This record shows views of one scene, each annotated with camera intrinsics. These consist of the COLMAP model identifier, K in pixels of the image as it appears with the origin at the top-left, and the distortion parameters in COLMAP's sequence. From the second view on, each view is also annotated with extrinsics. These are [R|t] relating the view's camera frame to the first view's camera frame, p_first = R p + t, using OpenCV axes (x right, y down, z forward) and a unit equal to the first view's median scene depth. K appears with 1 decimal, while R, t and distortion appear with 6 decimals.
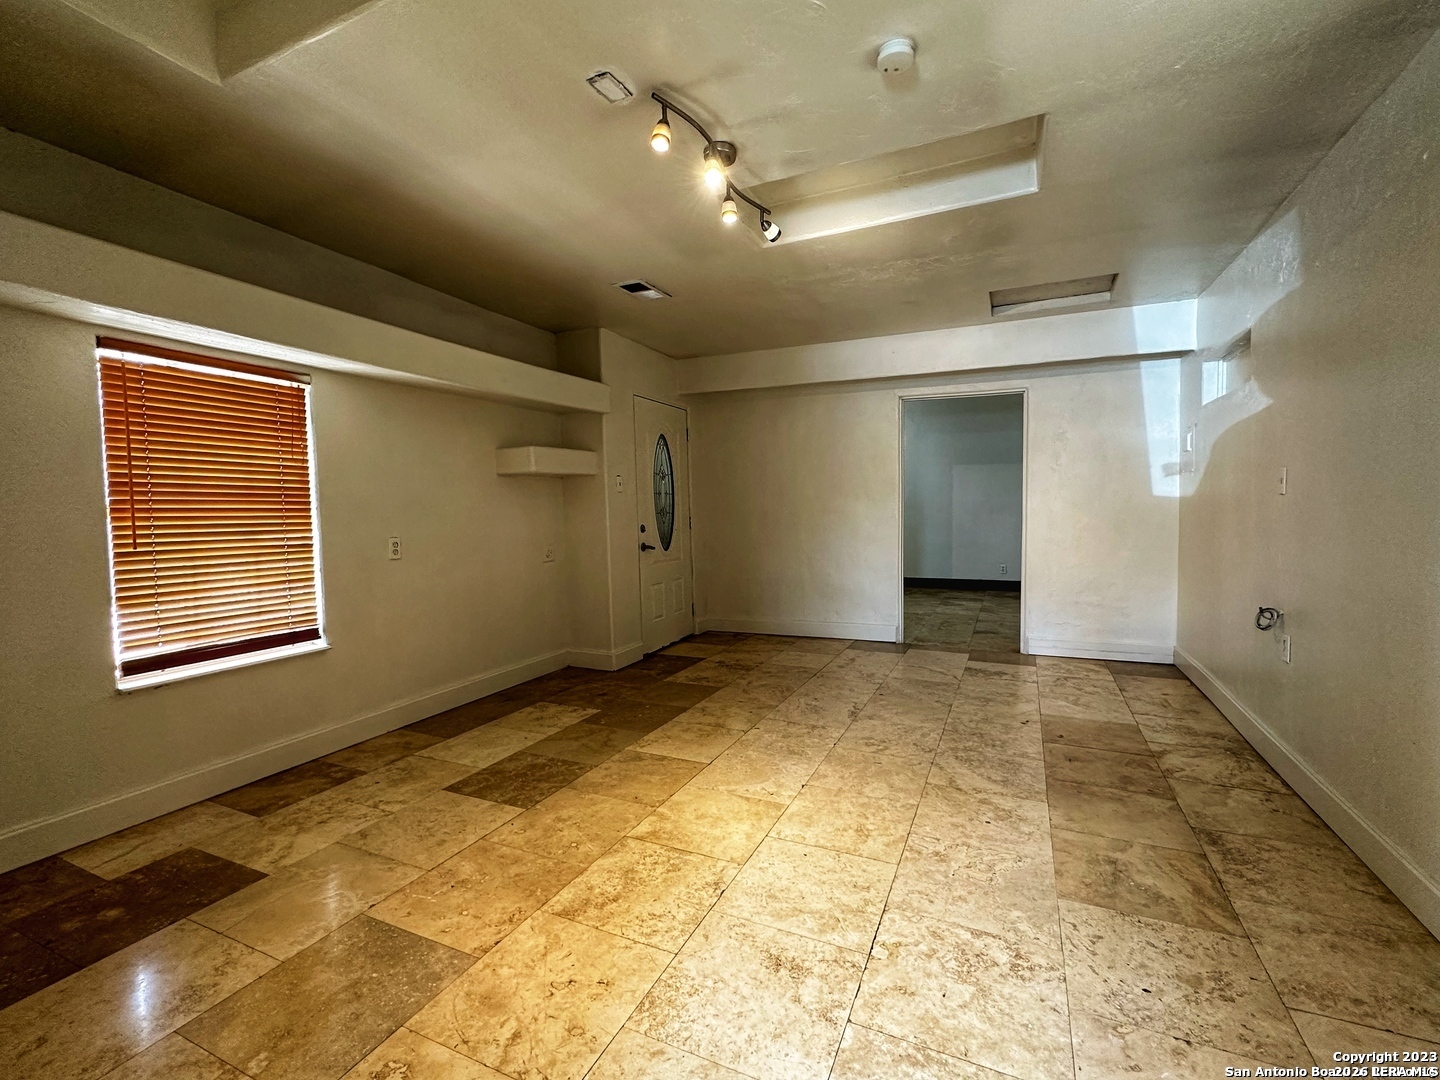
lens RADIAL K [[644.6, 0, 723.6], [0, 644.6, 542.0], [0, 0, 1]] dist [0.000360, -0.000733]
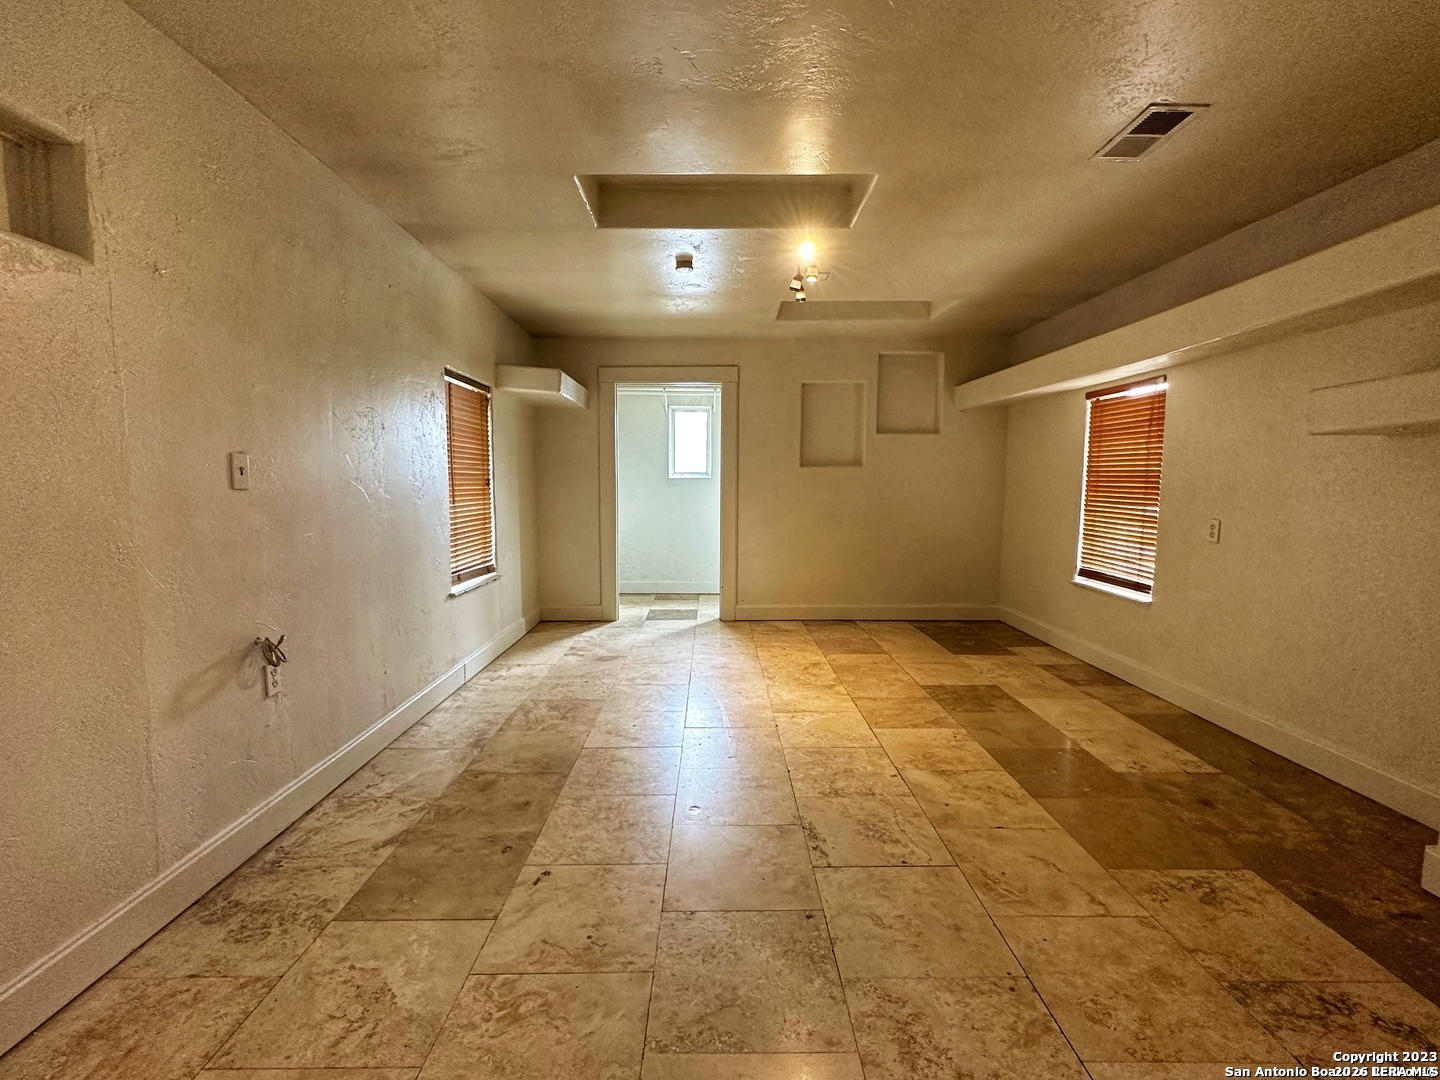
lens RADIAL K [[644.6, 0, 720.5], [0, 644.6, 539.0], [0, 0, 1]] dist [0.000360, -0.000733]
pose [[-0.904873, 0.050833, -0.422635, 0.650495], [-0.012290, 0.989311, 0.145303, -0.126949], [0.425504, 0.136675, -0.894576, 1.819893]]
